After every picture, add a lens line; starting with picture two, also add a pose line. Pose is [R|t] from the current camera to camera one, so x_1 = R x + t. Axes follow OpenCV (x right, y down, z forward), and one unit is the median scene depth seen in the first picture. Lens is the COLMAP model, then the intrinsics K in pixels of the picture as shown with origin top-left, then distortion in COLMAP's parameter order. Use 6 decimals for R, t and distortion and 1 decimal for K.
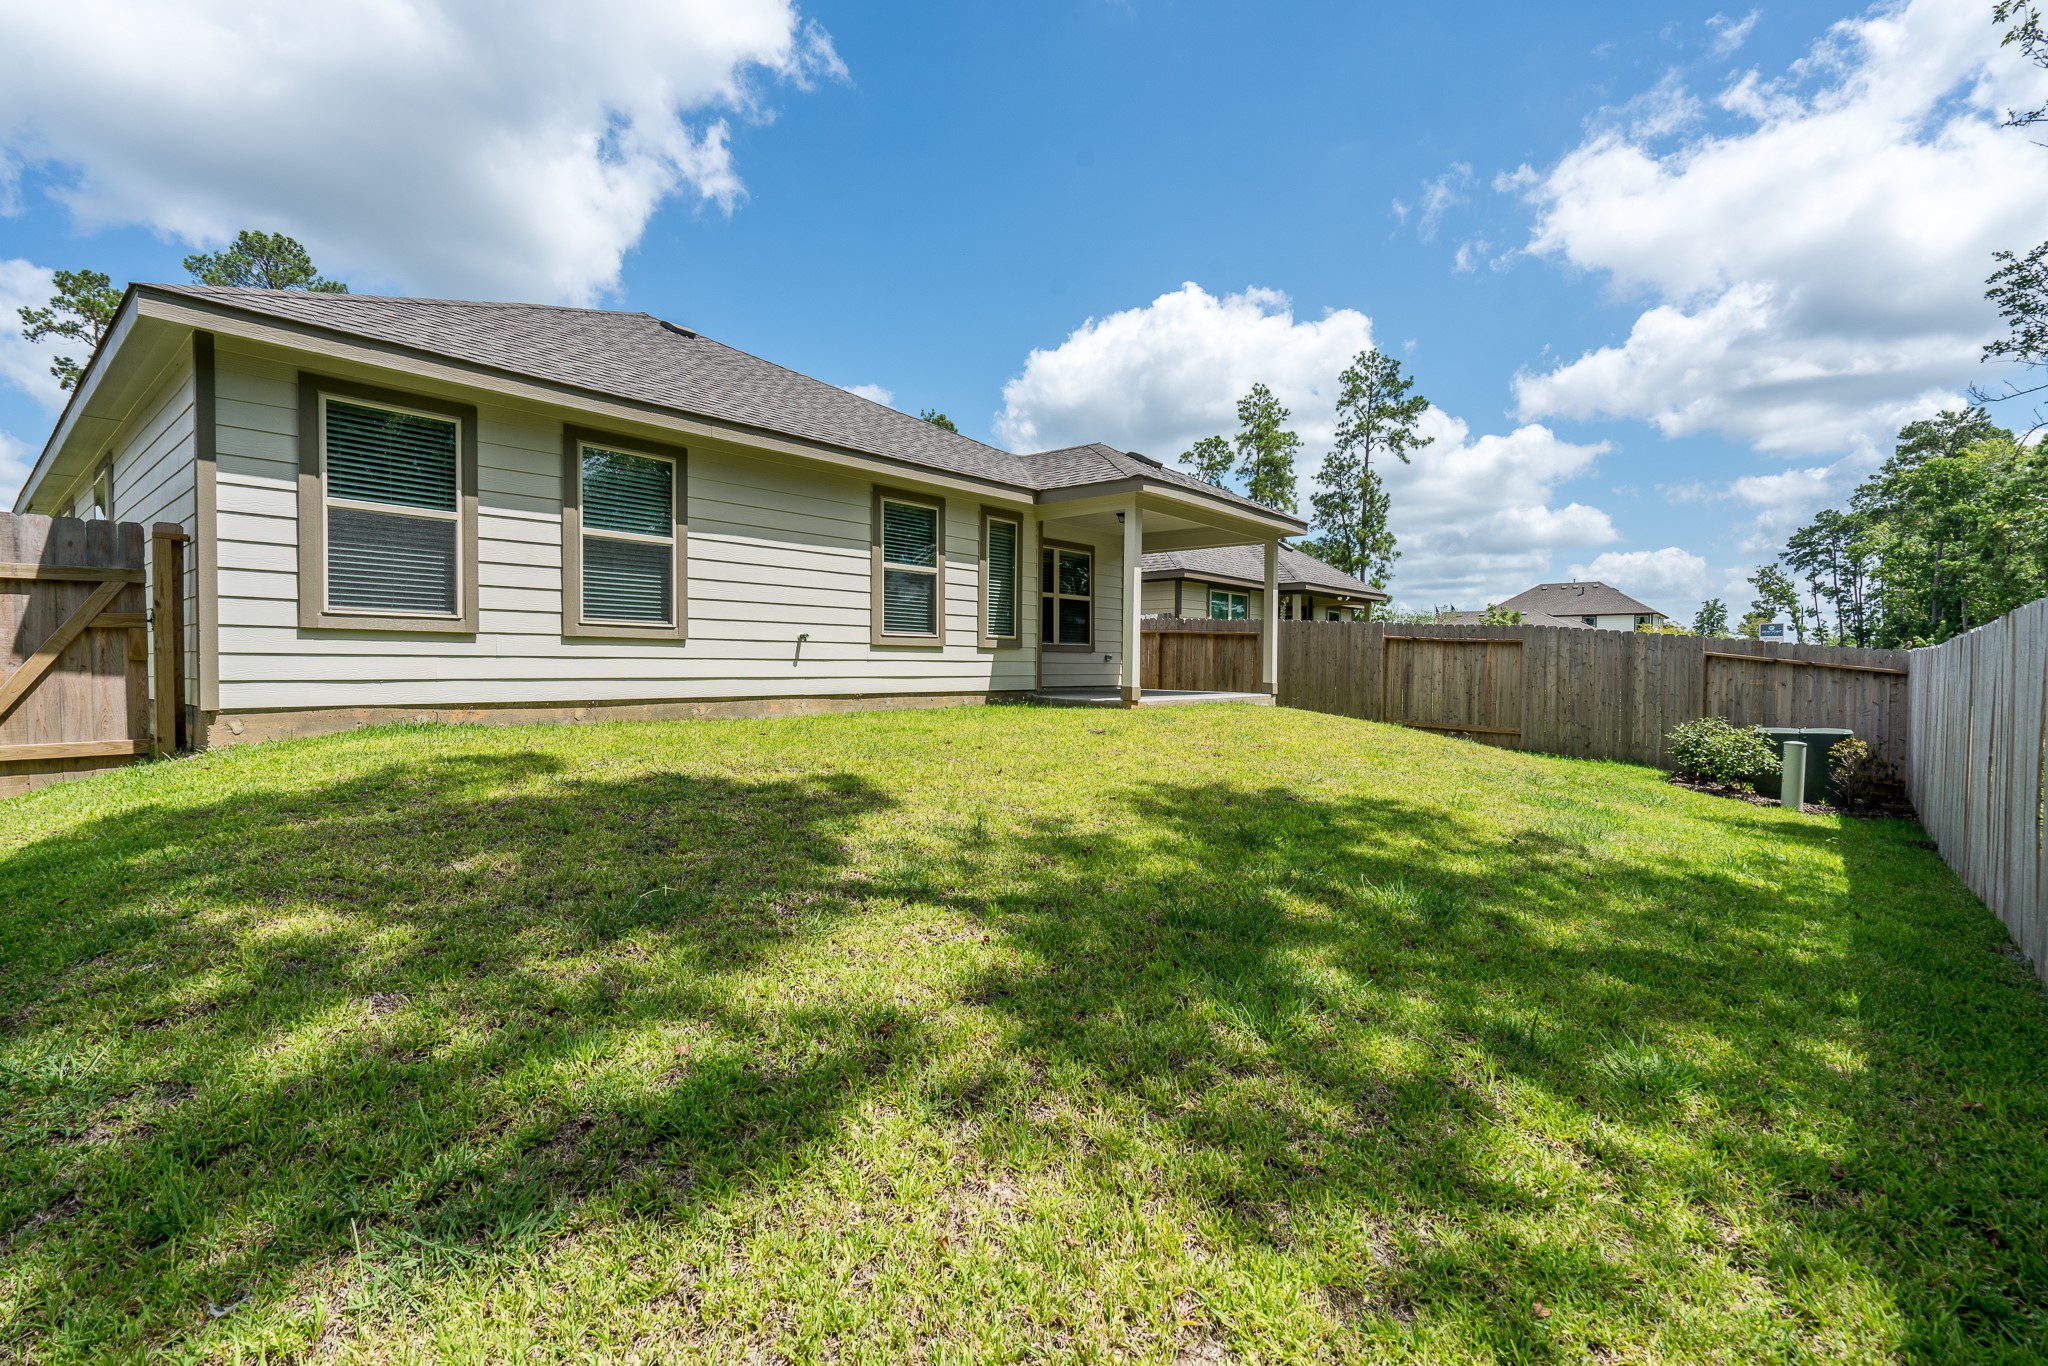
lens RADIAL K [[934.0, 0, 1021.2], [0, 934.0, 688.4], [0, 0, 1]] dist [0.001935, 0.000528]
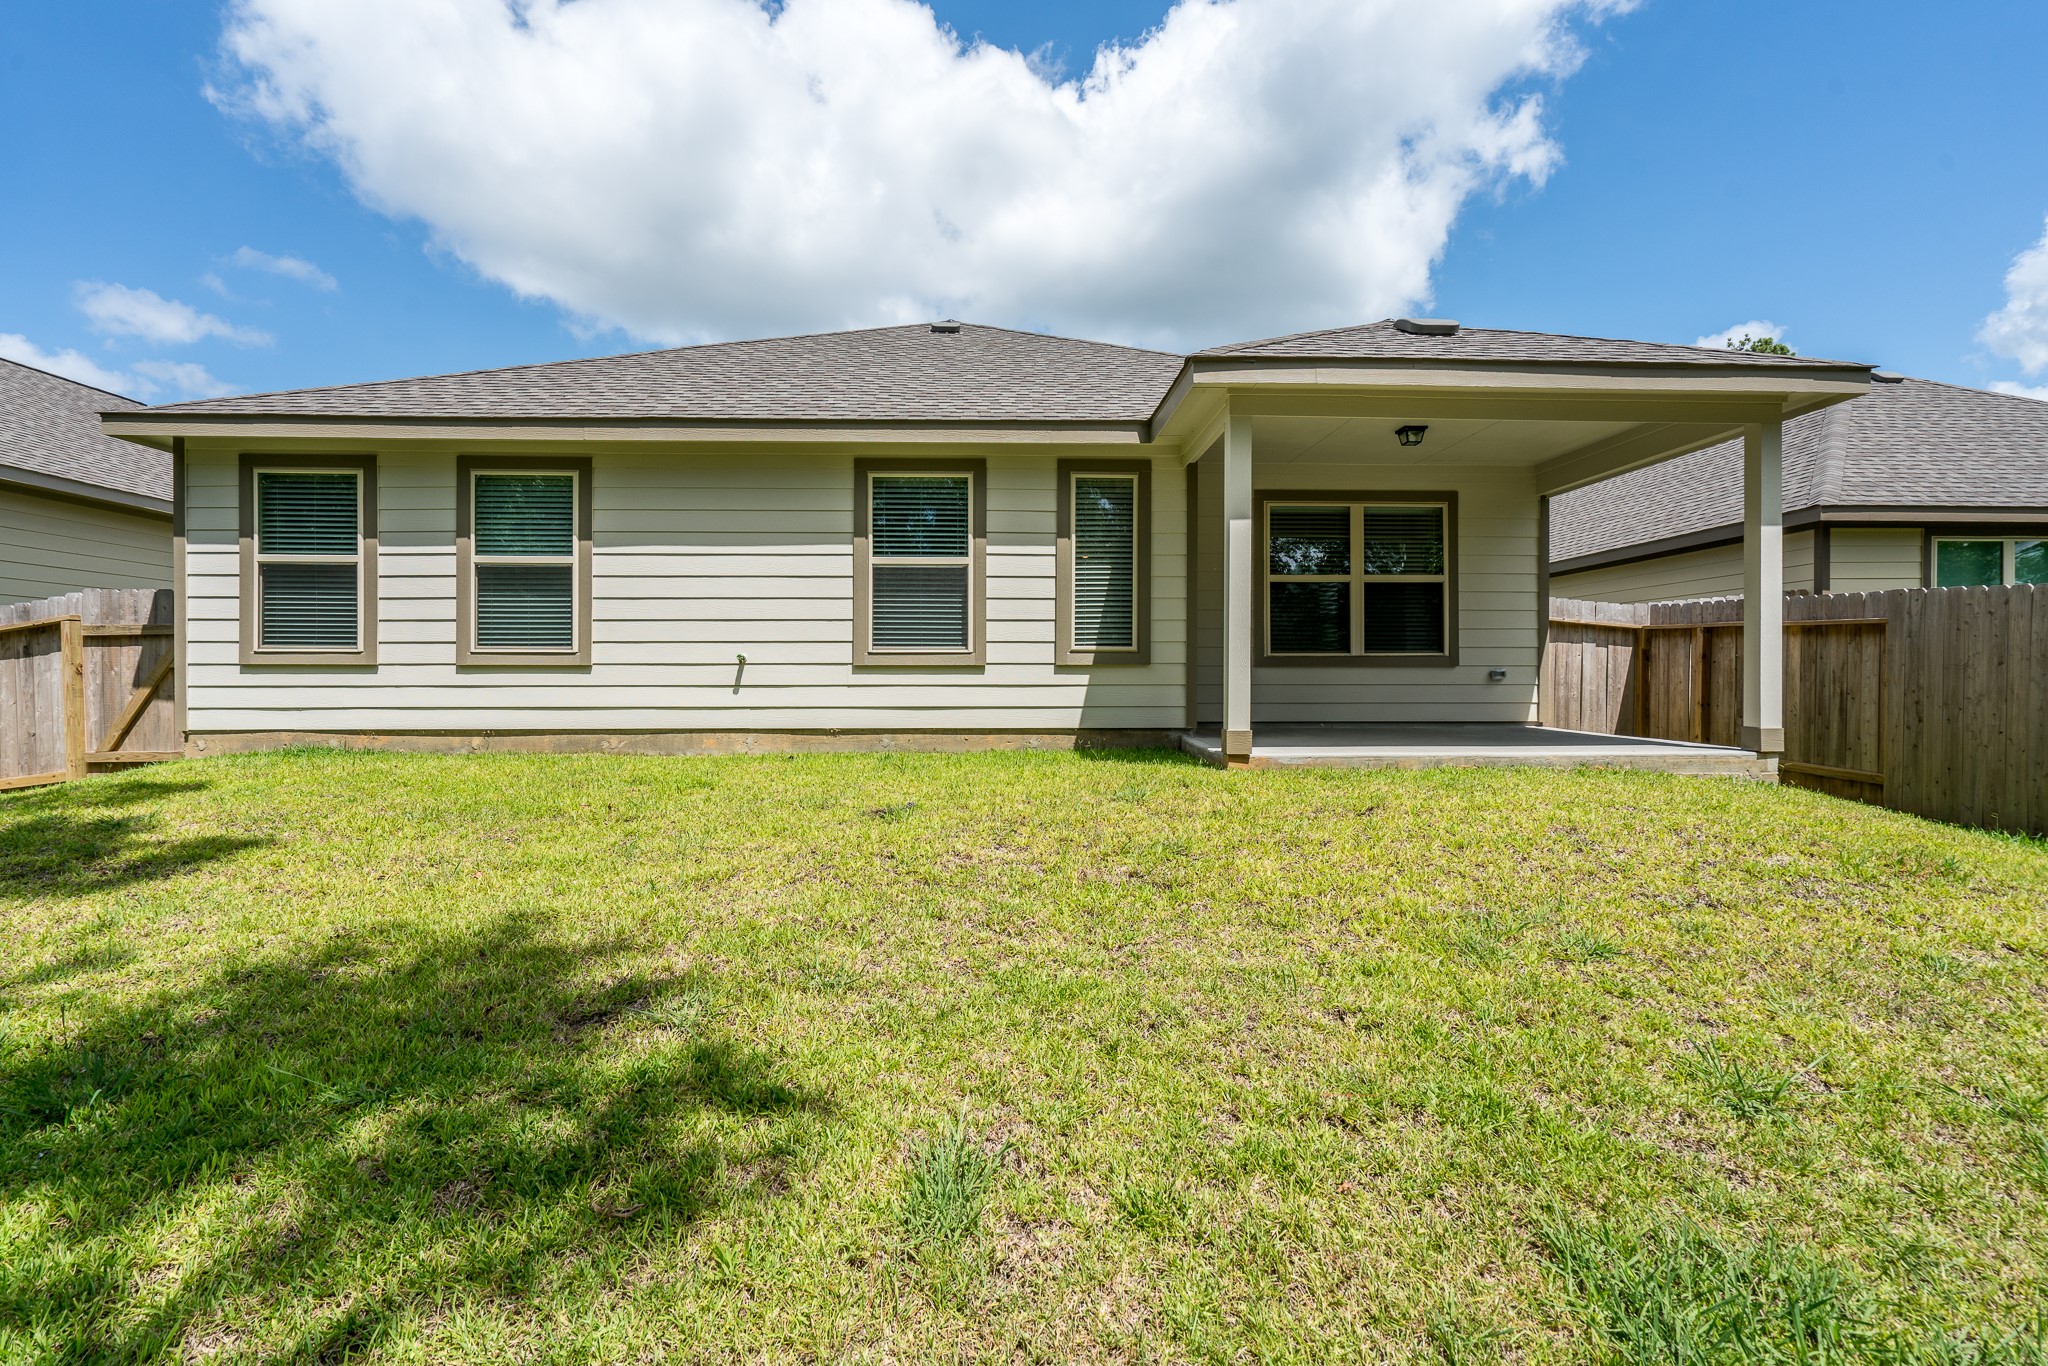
lens RADIAL K [[934.0, 0, 1022.3], [0, 934.0, 675.2], [0, 0, 1]] dist [0.001935, 0.000528]
pose [[0.675113, -0.008043, -0.737670, 0.500094], [-0.013348, 0.999644, -0.023115, -0.022615], [0.737593, 0.025451, 0.674765, 0.577817]]
